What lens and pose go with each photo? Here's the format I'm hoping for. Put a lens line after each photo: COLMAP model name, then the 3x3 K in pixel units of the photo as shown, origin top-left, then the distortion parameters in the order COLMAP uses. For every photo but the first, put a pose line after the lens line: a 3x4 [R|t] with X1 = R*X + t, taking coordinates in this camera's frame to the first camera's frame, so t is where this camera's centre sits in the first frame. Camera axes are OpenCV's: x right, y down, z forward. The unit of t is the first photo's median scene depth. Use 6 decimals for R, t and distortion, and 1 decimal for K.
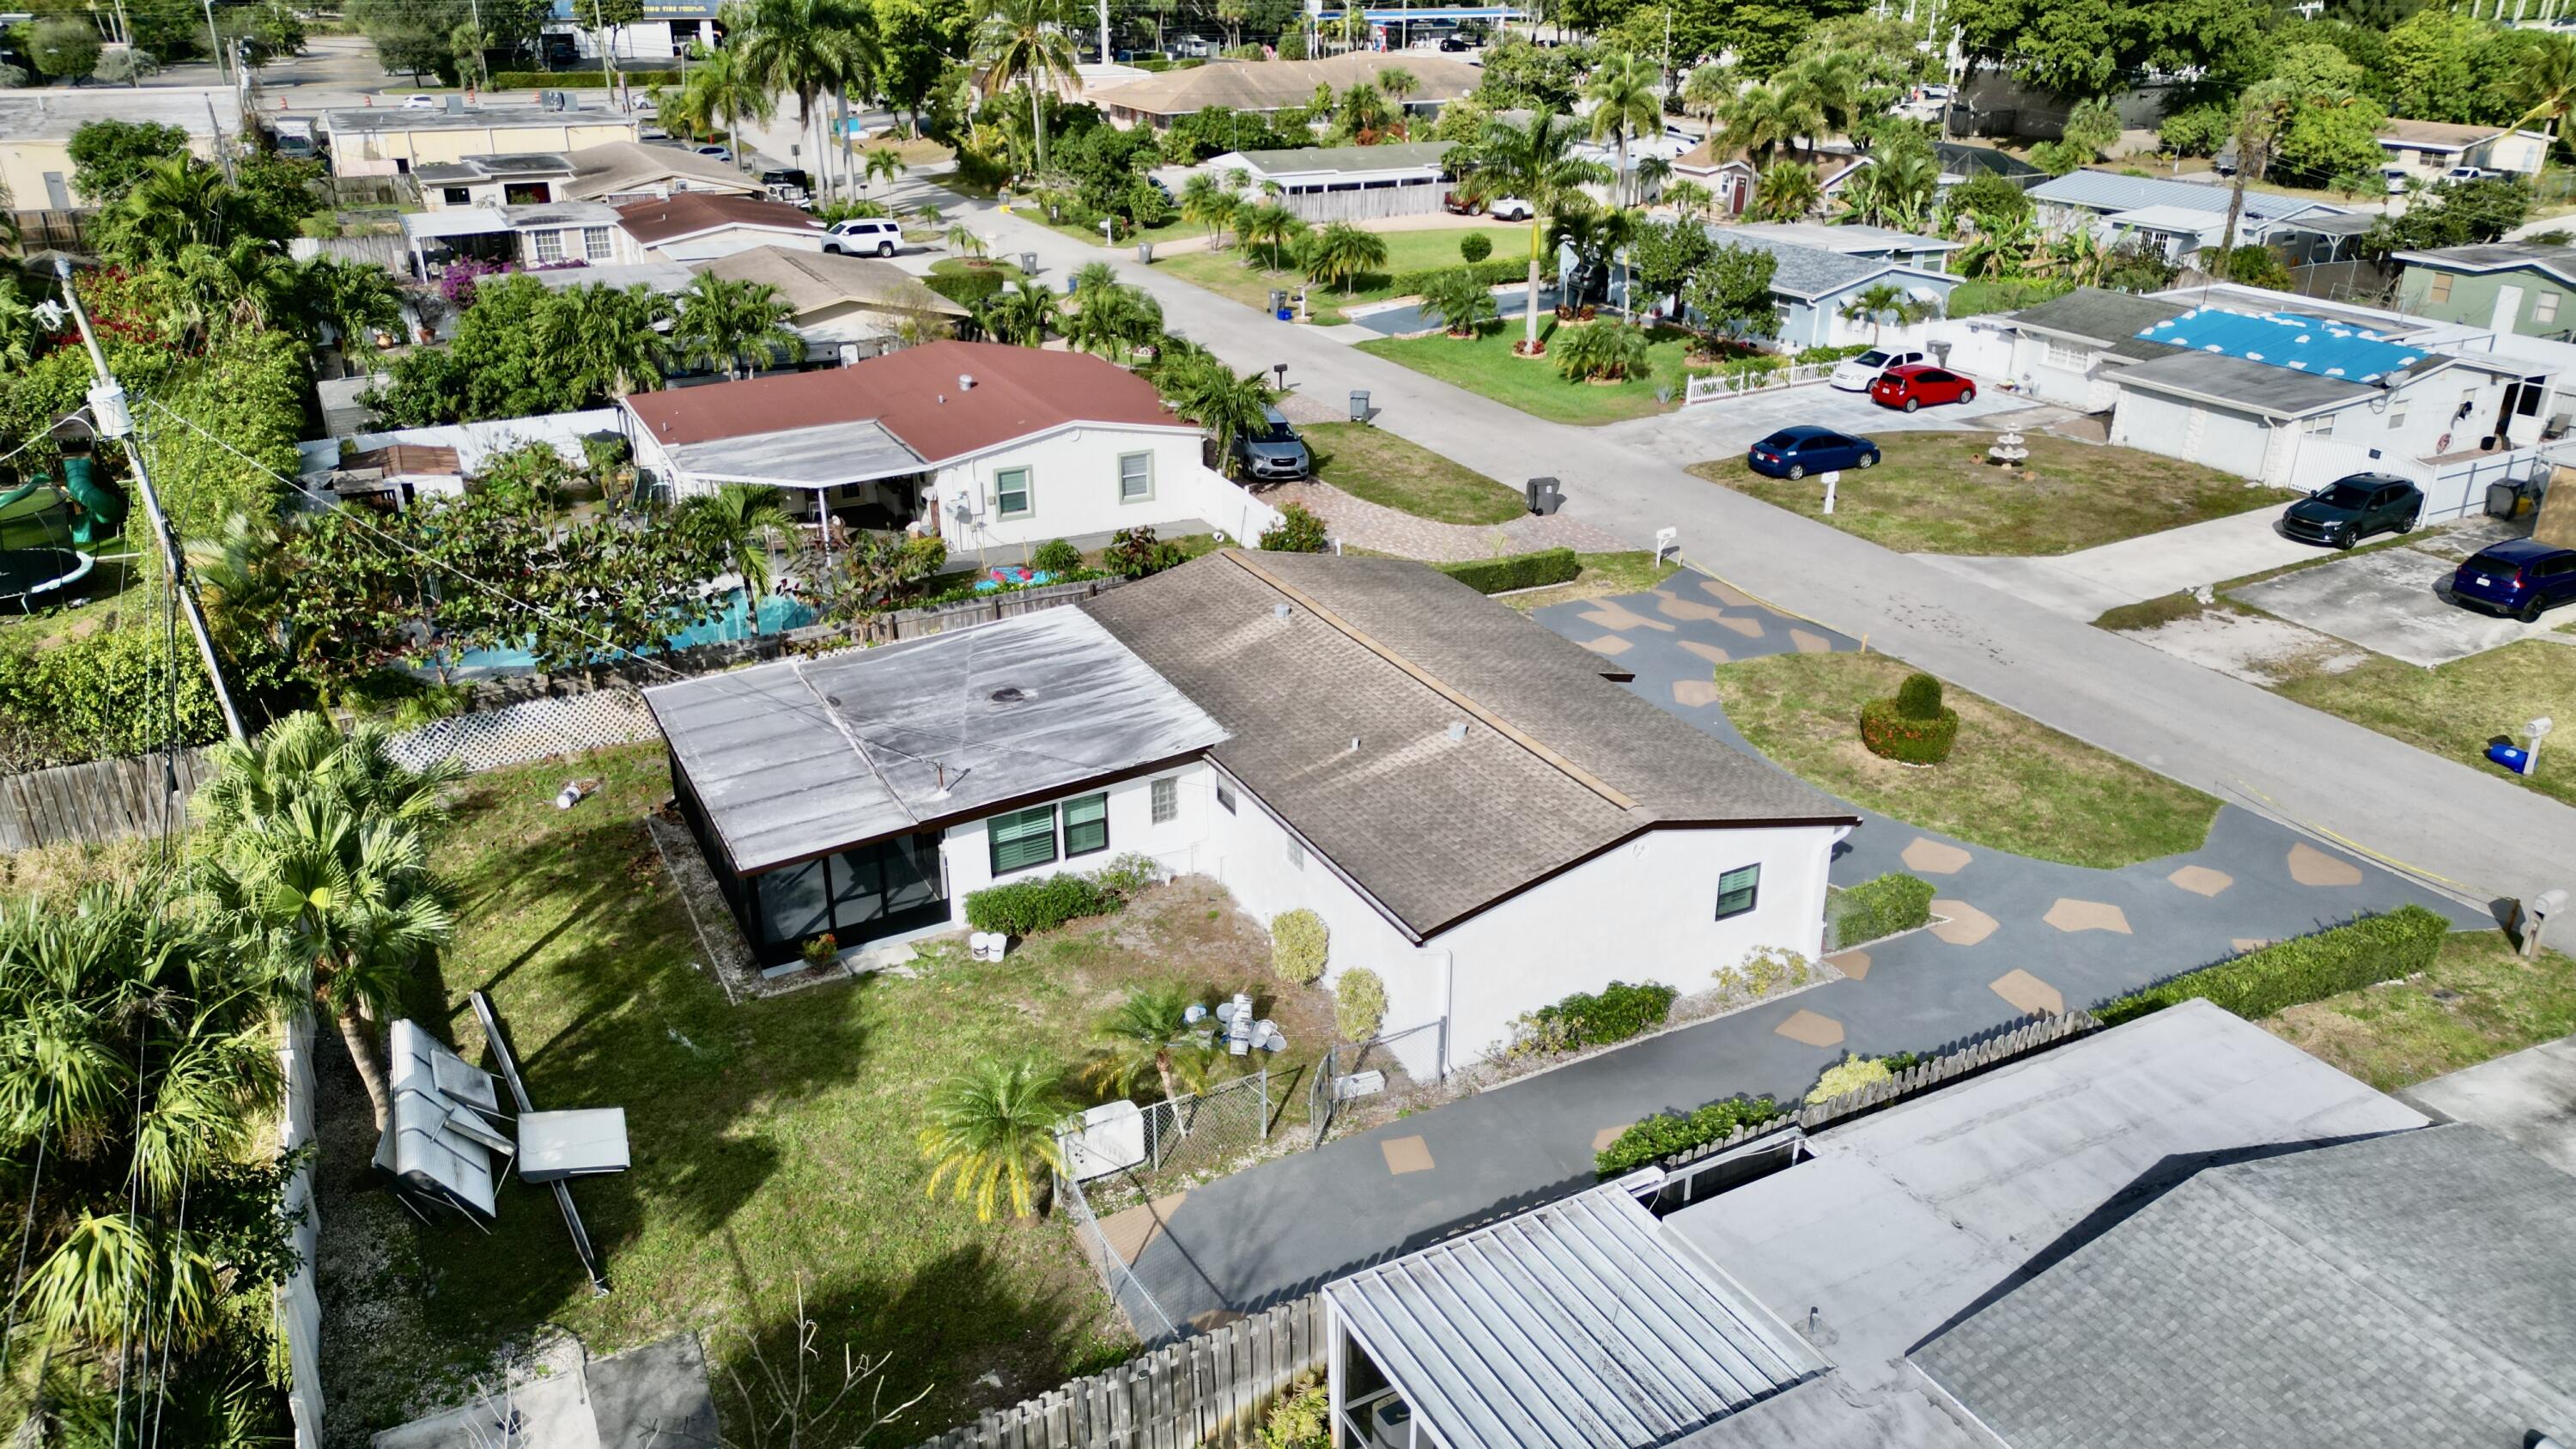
lens RADIAL K [[1788.9, 0, 1293.9], [0, 1788.9, 741.2], [0, 0, 1]] dist [0.065527, -0.062660]
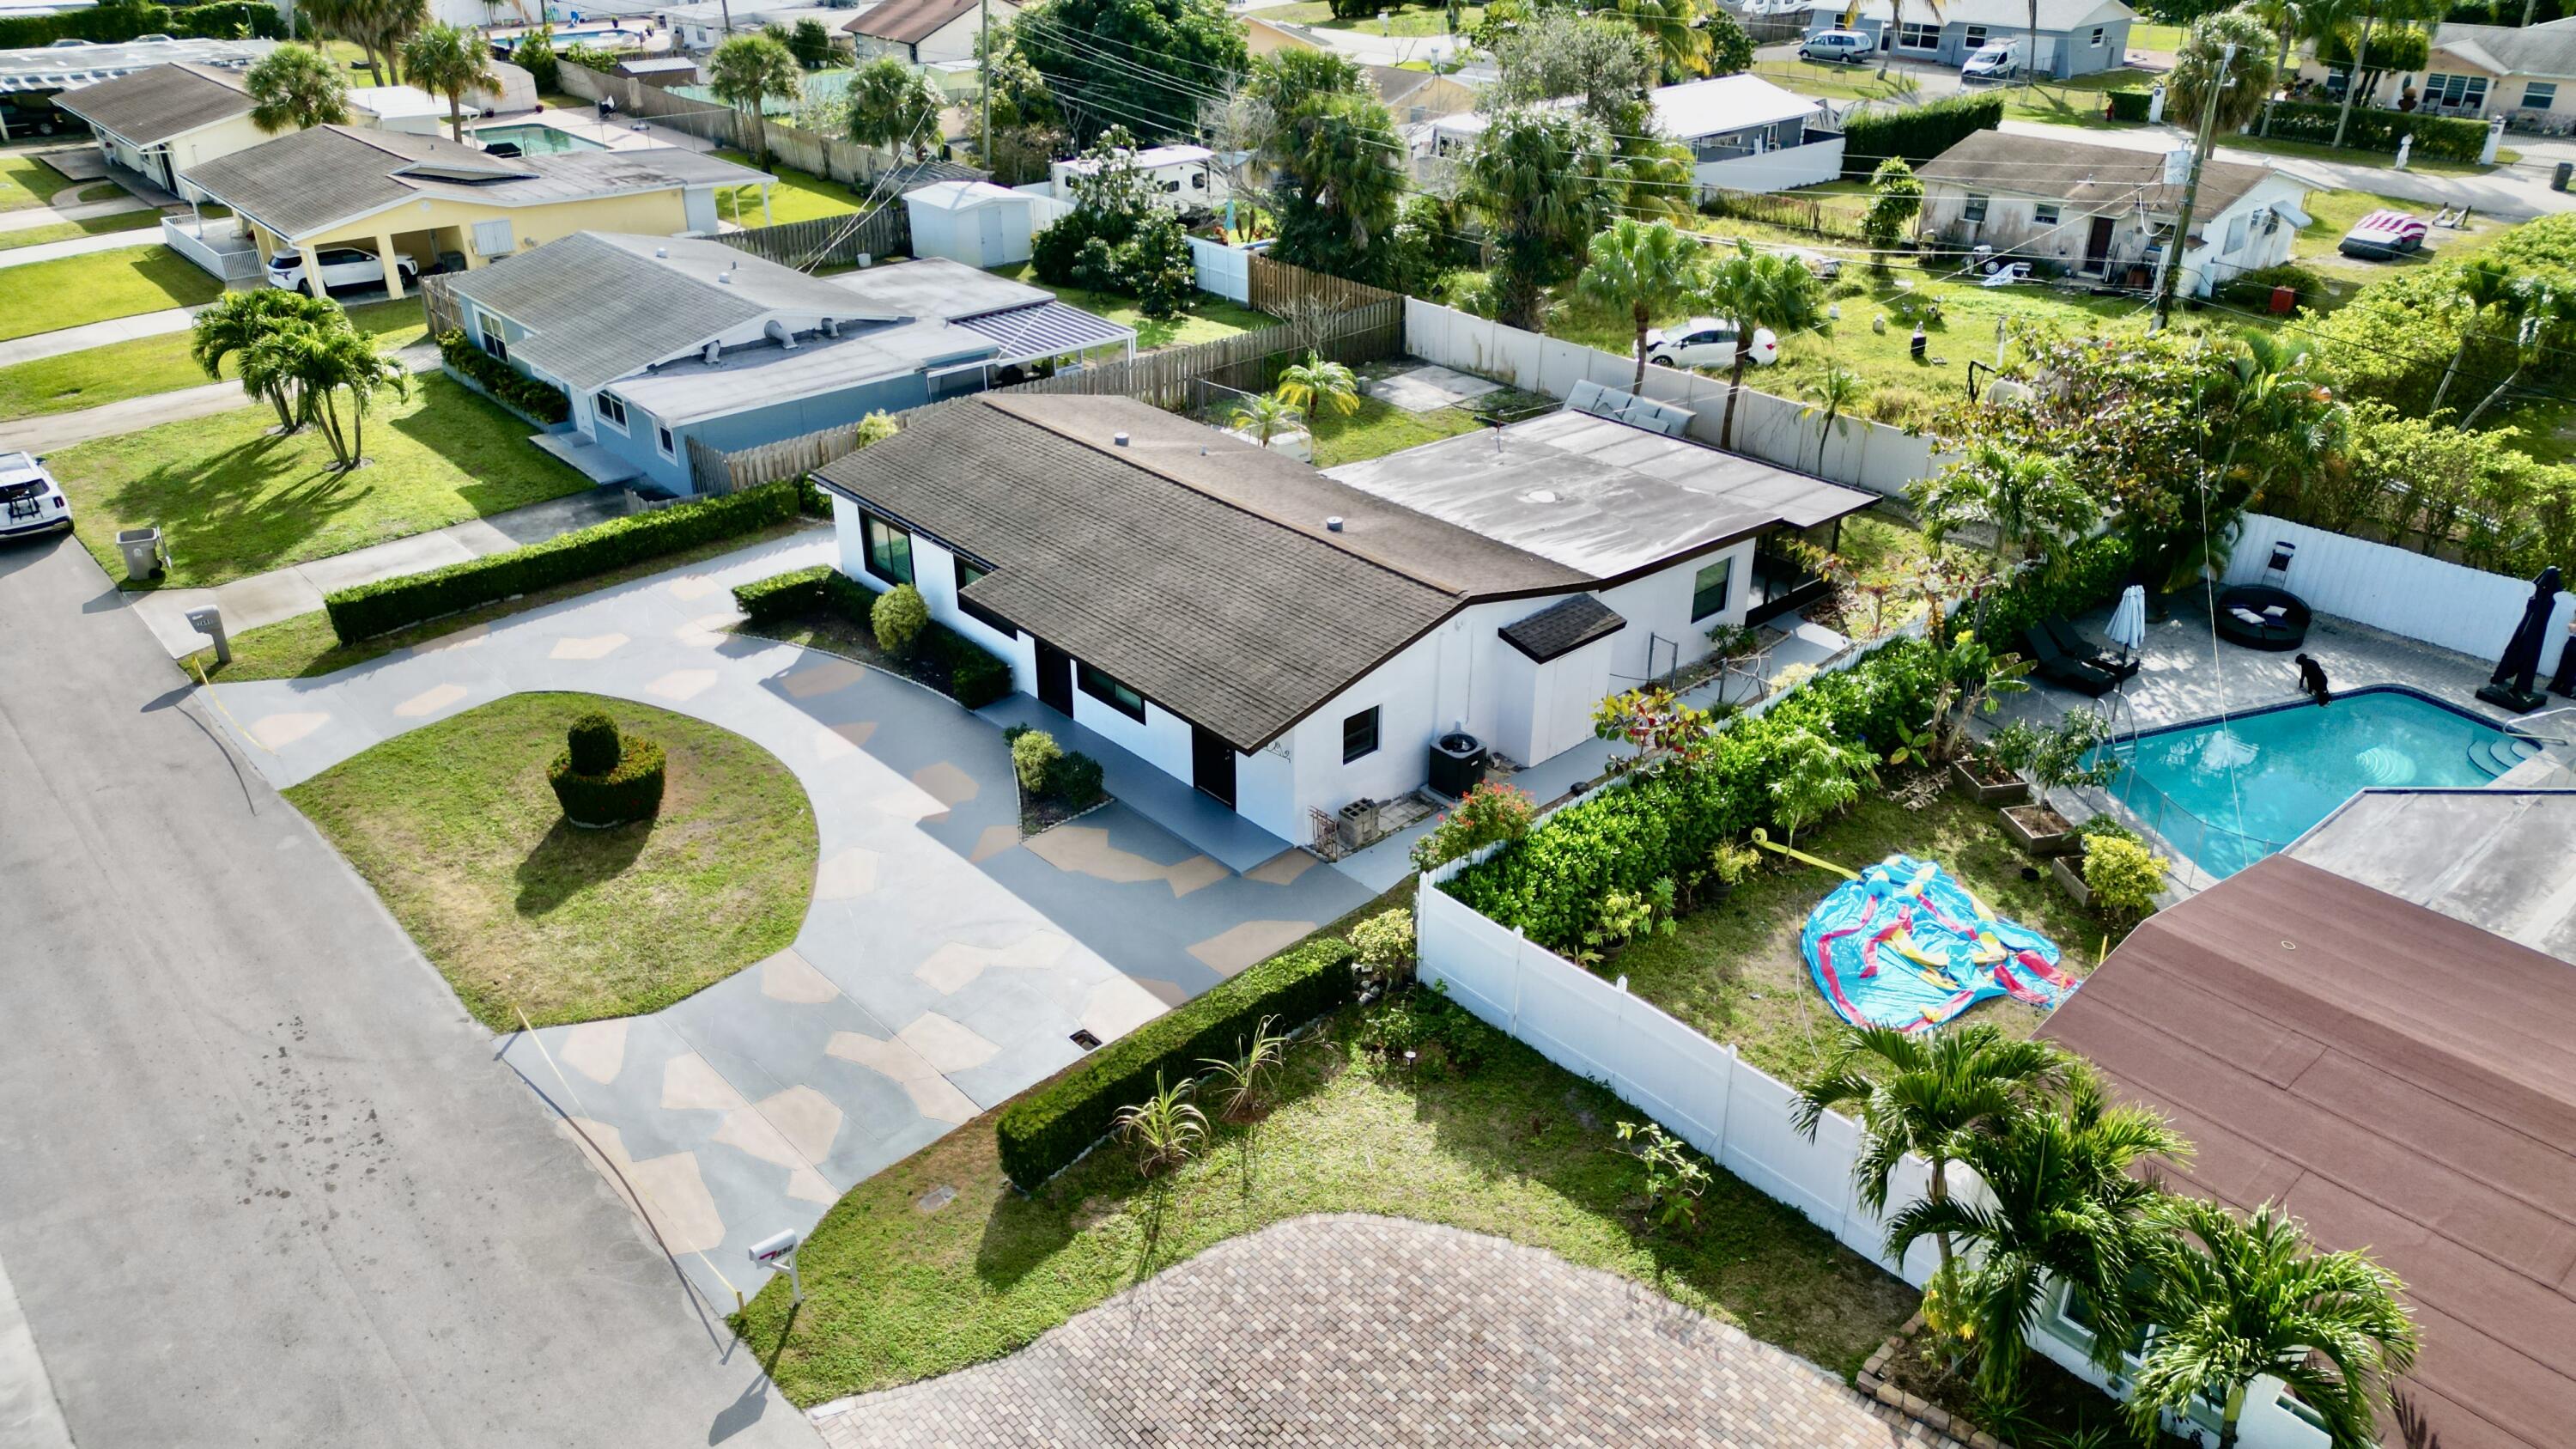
lens RADIAL K [[1788.9, 0, 1299.2], [0, 1788.9, 706.1], [0, 0, 1]] dist [0.065527, -0.062660]
pose [[-0.967269, 0.111715, -0.227840, 0.171932], [-0.108178, 0.630660, 0.768483, -0.533322], [0.229541, 0.767977, -0.597932, 1.187374]]
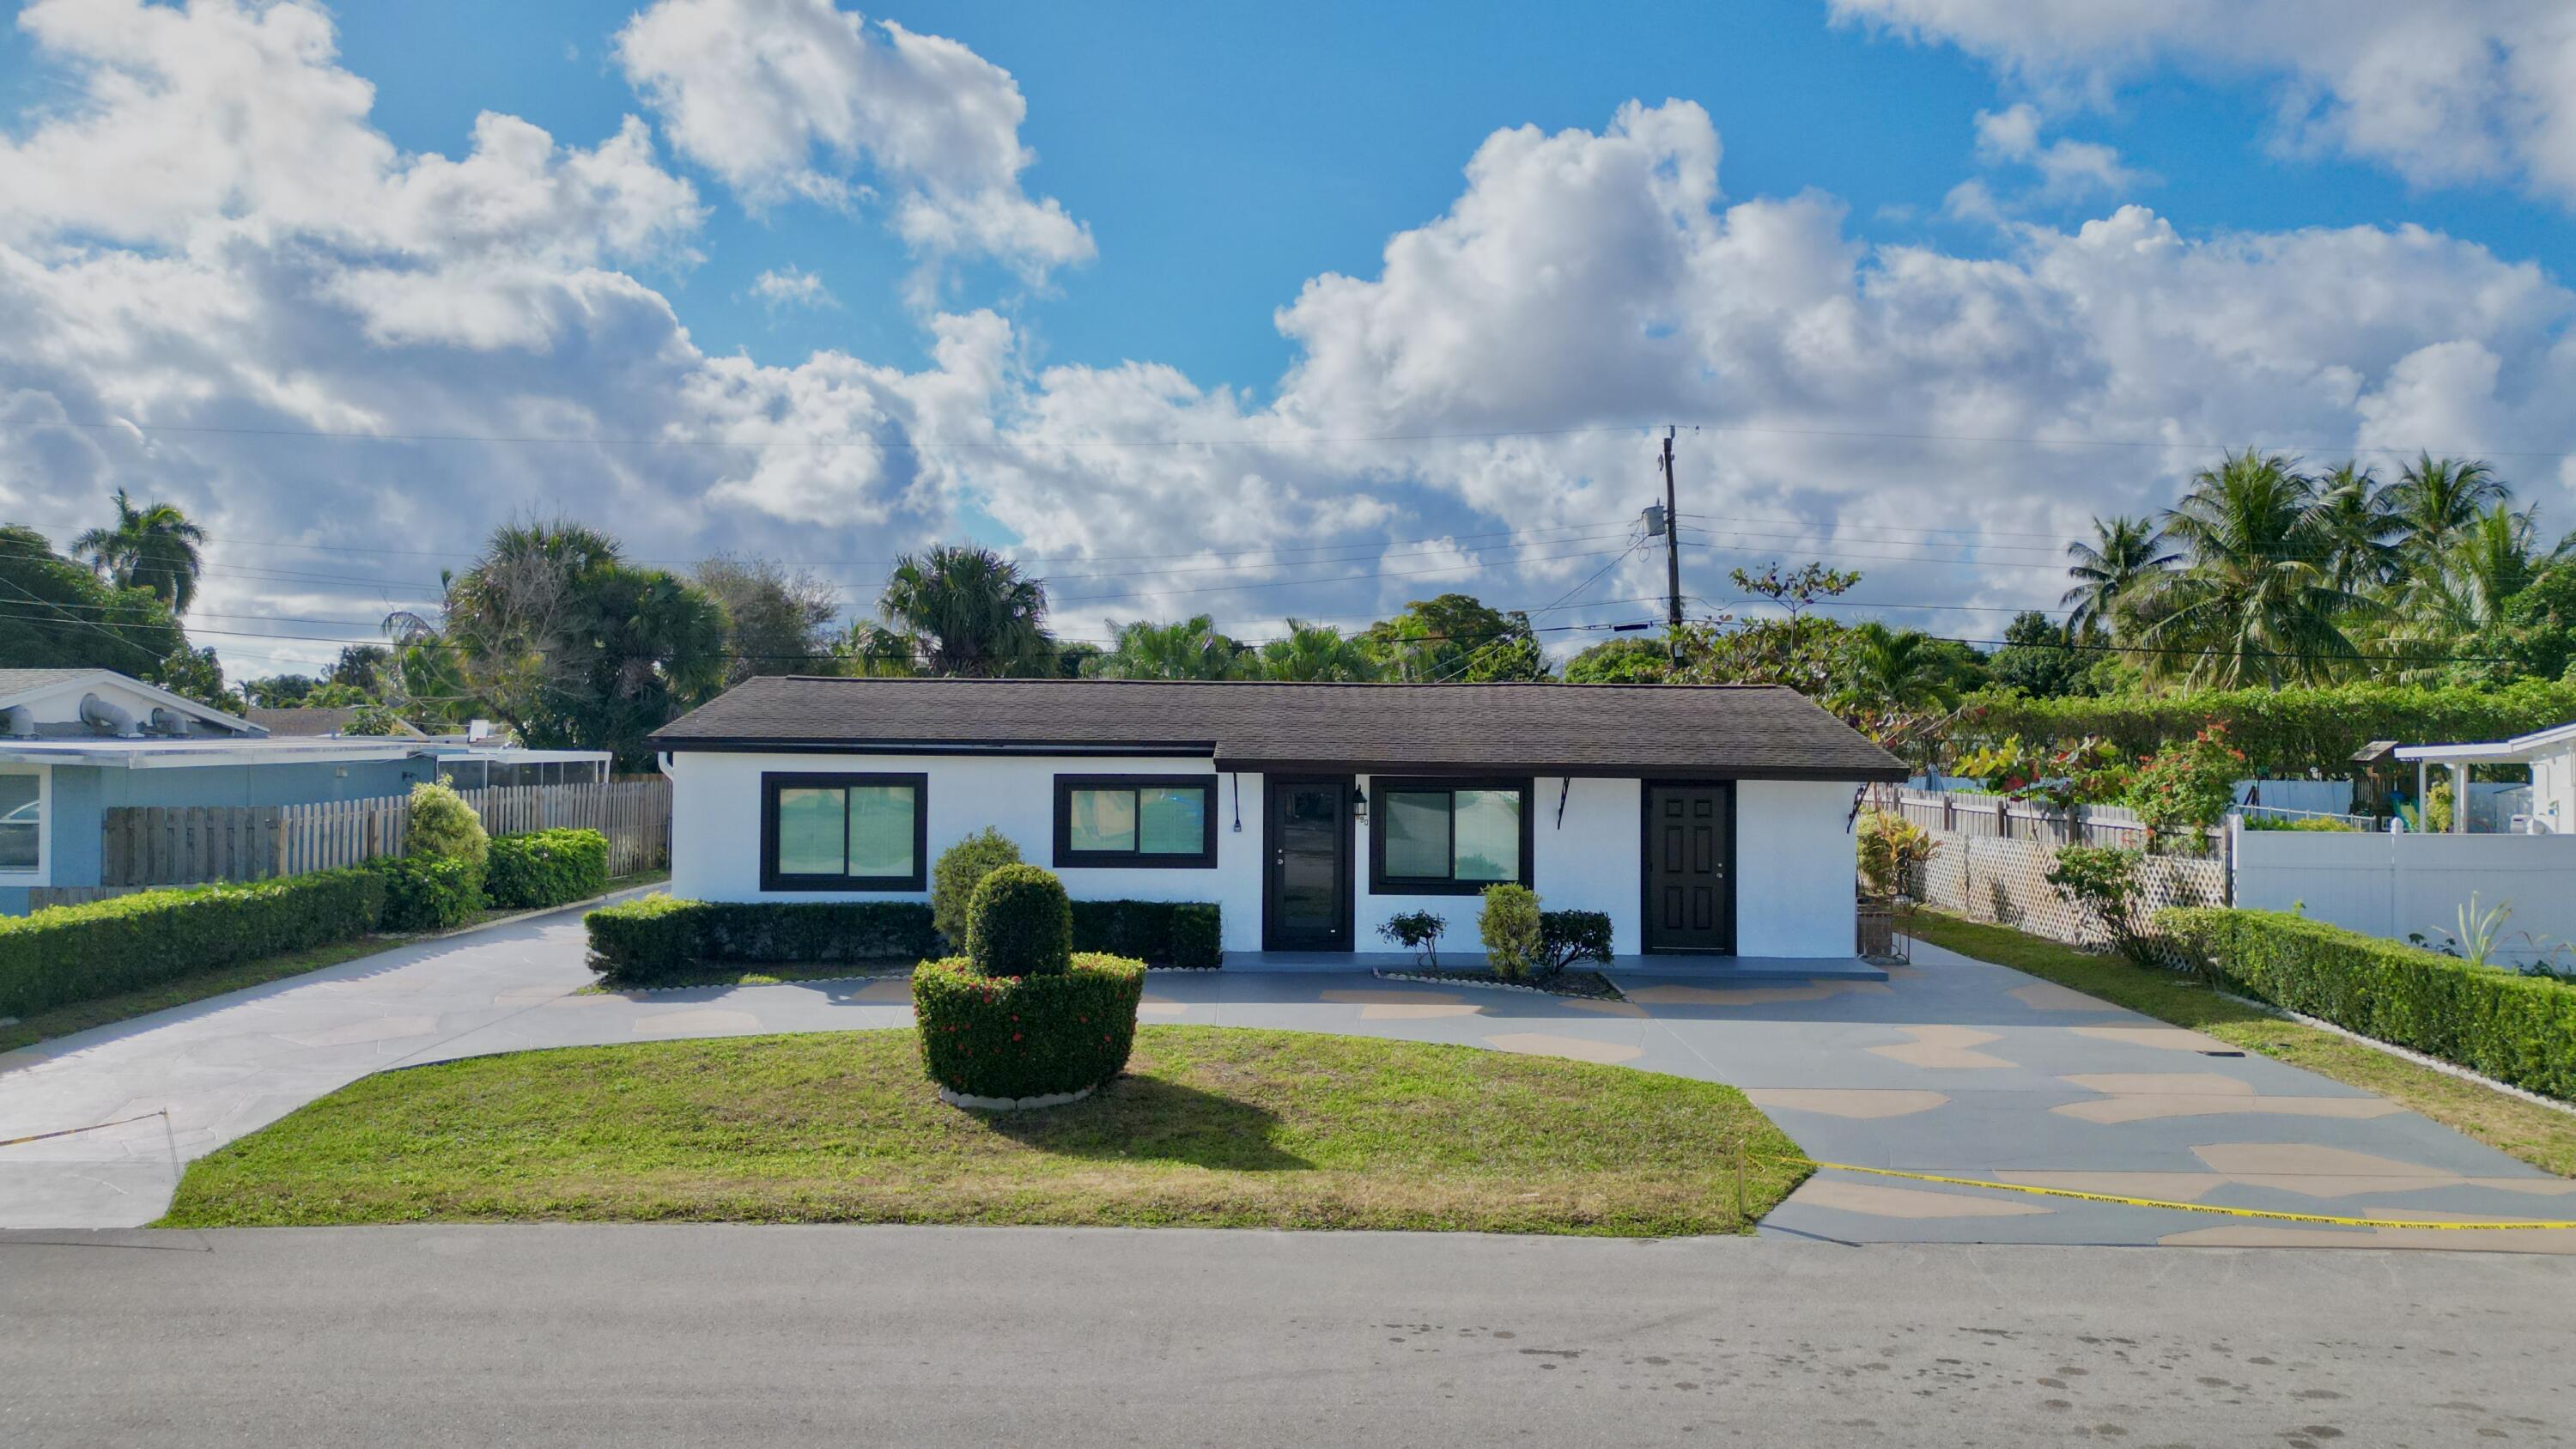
lens RADIAL K [[1788.9, 0, 1291.6], [0, 1788.9, 718.9], [0, 0, 1]] dist [0.065527, -0.062660]
pose [[-0.472921, -0.011654, -0.881028, 0.508841], [-0.368155, 0.911058, 0.185569, -0.122421], [0.800504, 0.412114, -0.435149, 0.918866]]
